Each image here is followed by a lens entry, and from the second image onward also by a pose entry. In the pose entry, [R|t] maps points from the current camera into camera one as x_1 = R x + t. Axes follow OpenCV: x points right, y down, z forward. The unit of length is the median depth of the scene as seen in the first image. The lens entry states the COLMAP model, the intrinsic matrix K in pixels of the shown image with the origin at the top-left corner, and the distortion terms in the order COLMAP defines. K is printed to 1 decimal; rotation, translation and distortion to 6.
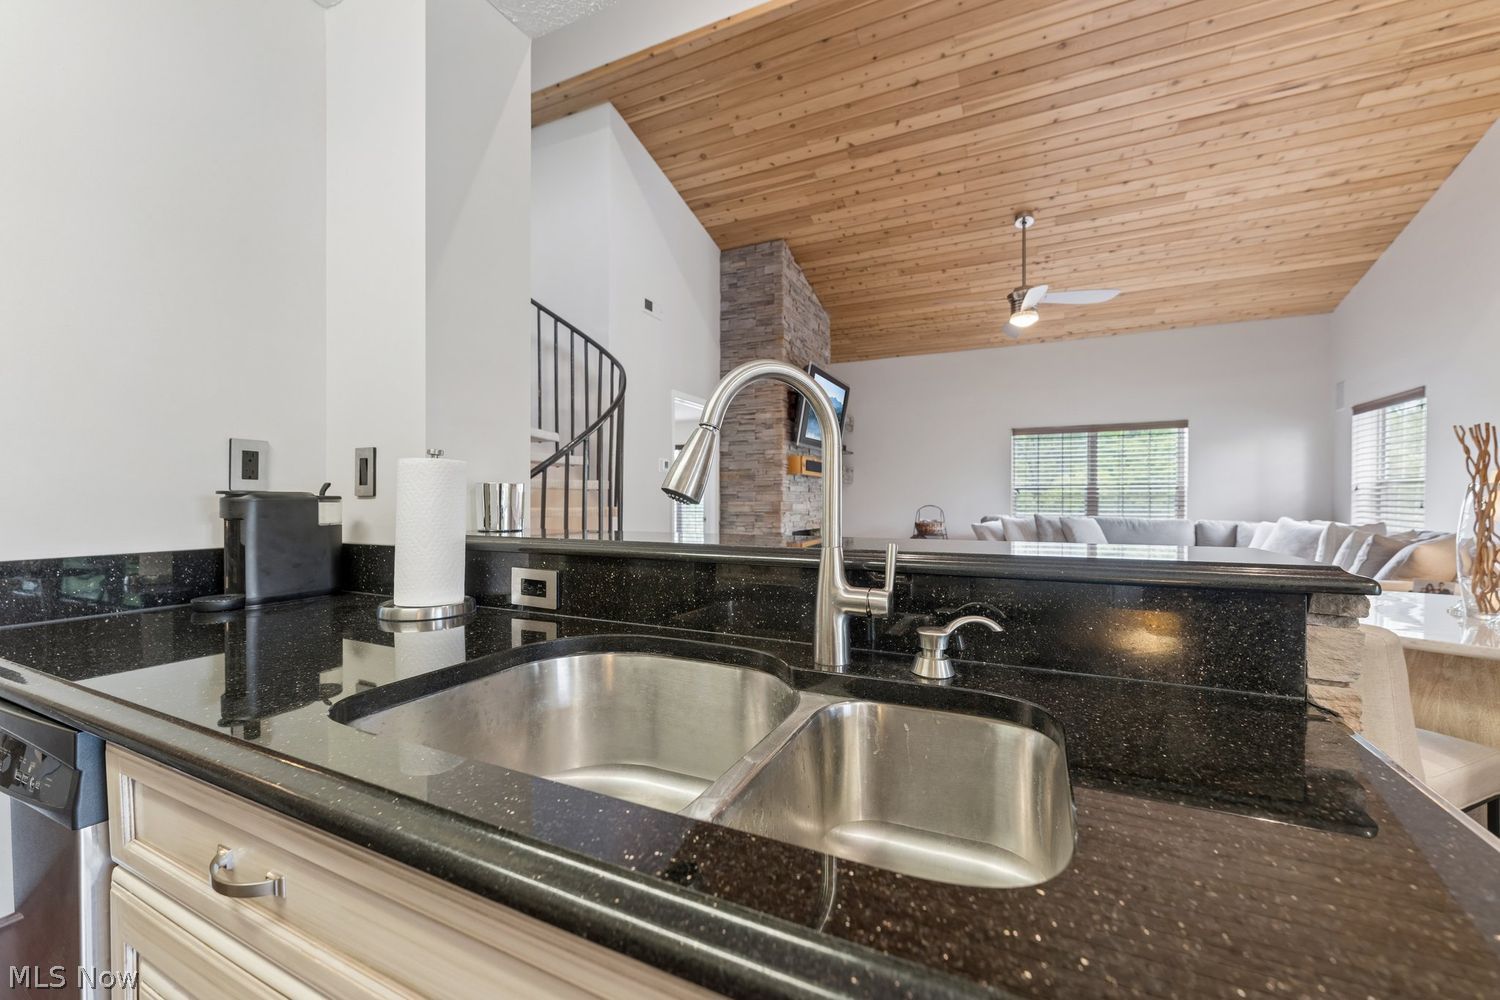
lens RADIAL K [[600.8, 0, 745.3], [0, 600.8, 502.0], [0, 0, 1]] dist [-0.000312, -0.000081]
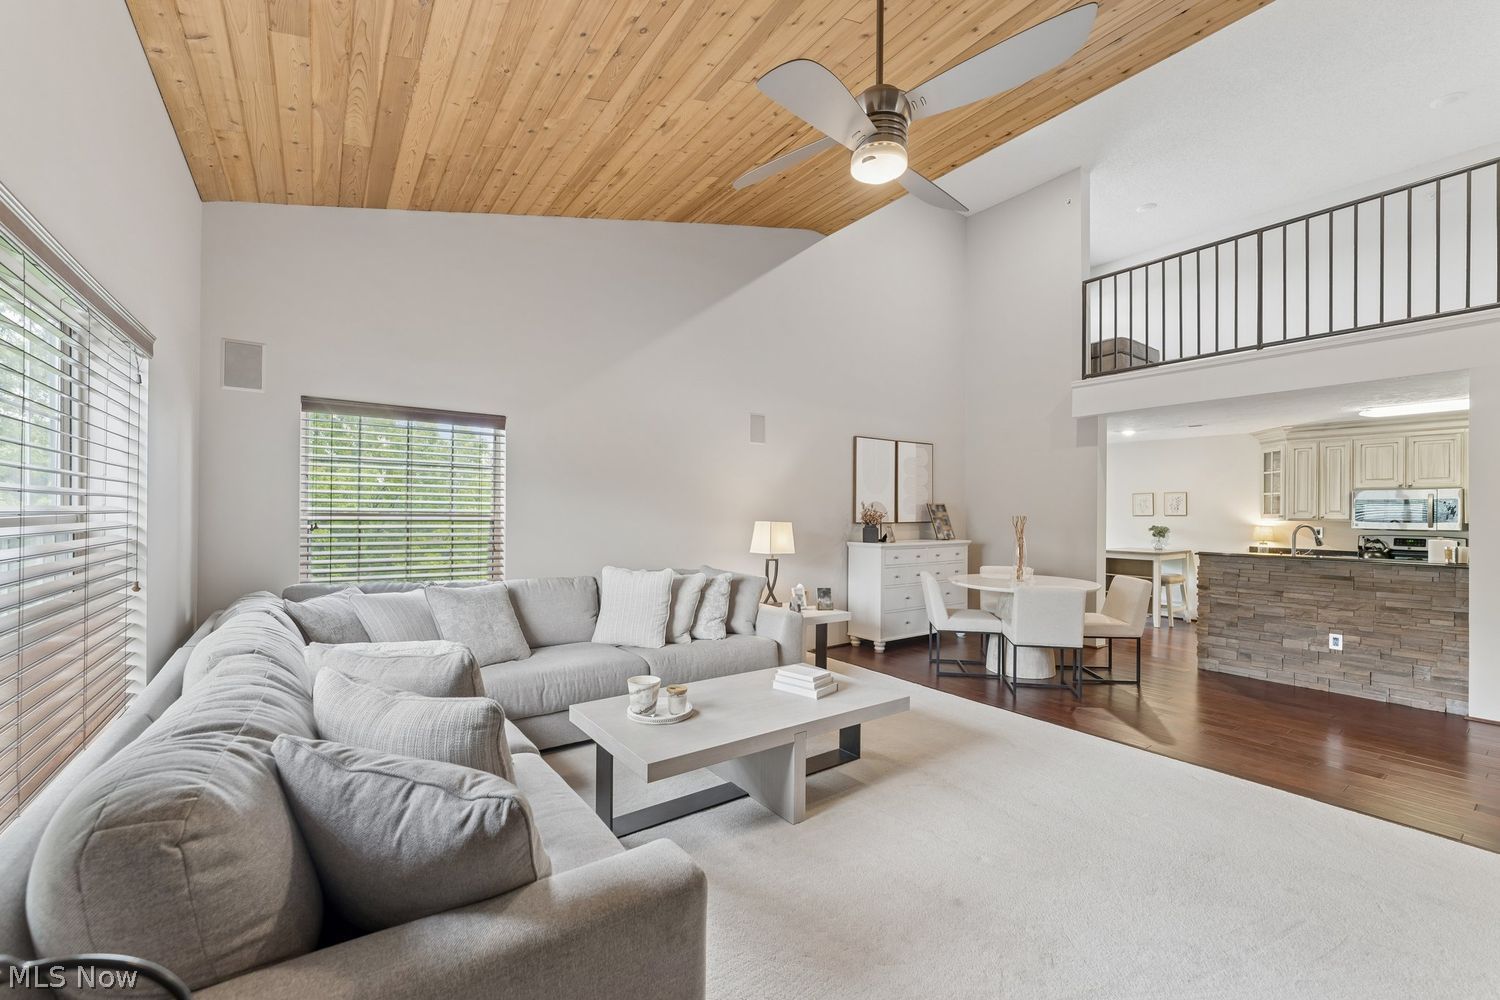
lens RADIAL K [[594.8, 0, 748.2], [0, 594.8, 513.5], [0, 0, 1]] dist [0.000575, -0.000105]
pose [[-0.876057, -0.008732, 0.482128, 0.351329], [-0.008314, 0.999961, 0.003005, -0.049549], [-0.482136, -0.001375, -0.876095, 1.510798]]
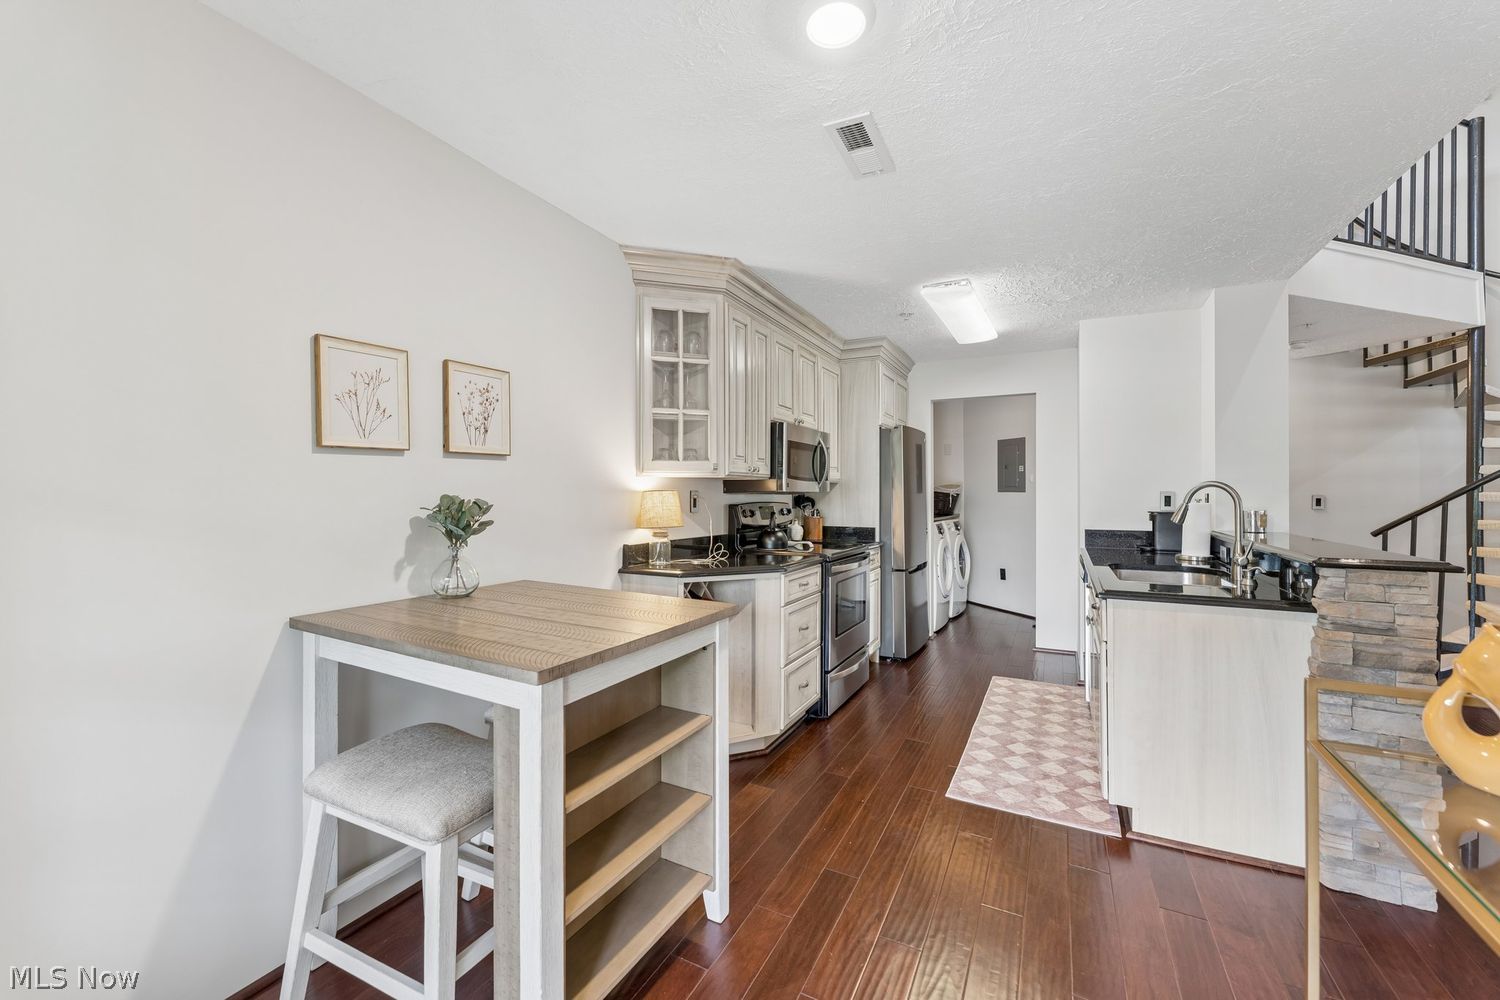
lens RADIAL K [[601.7, 0, 749.0], [0, 601.7, 485.6], [0, 0, 1]] dist [0.000451, -0.000057]
pose [[-0.022004, -0.011102, -0.999696, 0.524916], [-0.006045, 0.999922, -0.010971, -0.024904], [0.999740, 0.005802, -0.022069, -0.222595]]
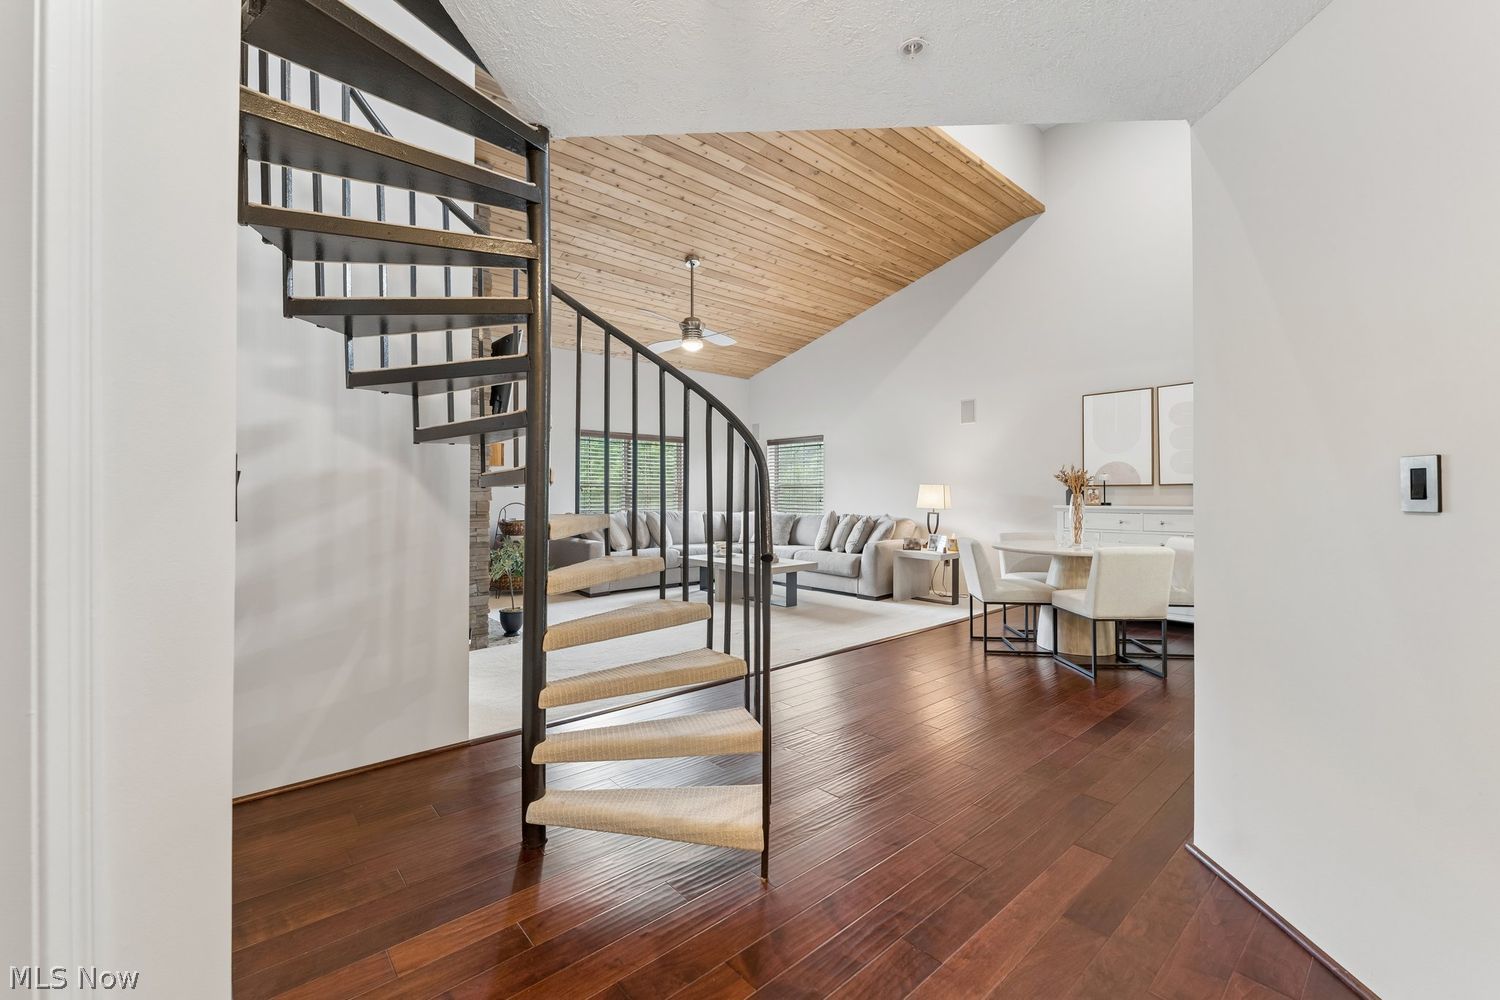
lens RADIAL K [[614.9, 0, 753.4], [0, 614.9, 515.5], [0, 0, 1]] dist [-0.000301, 0.000012]
pose [[0.382177, -0.028966, 0.923635, -0.659017], [-0.000462, 0.999502, 0.031537, -0.007184], [-0.924089, -0.012479, 0.381973, 0.440136]]
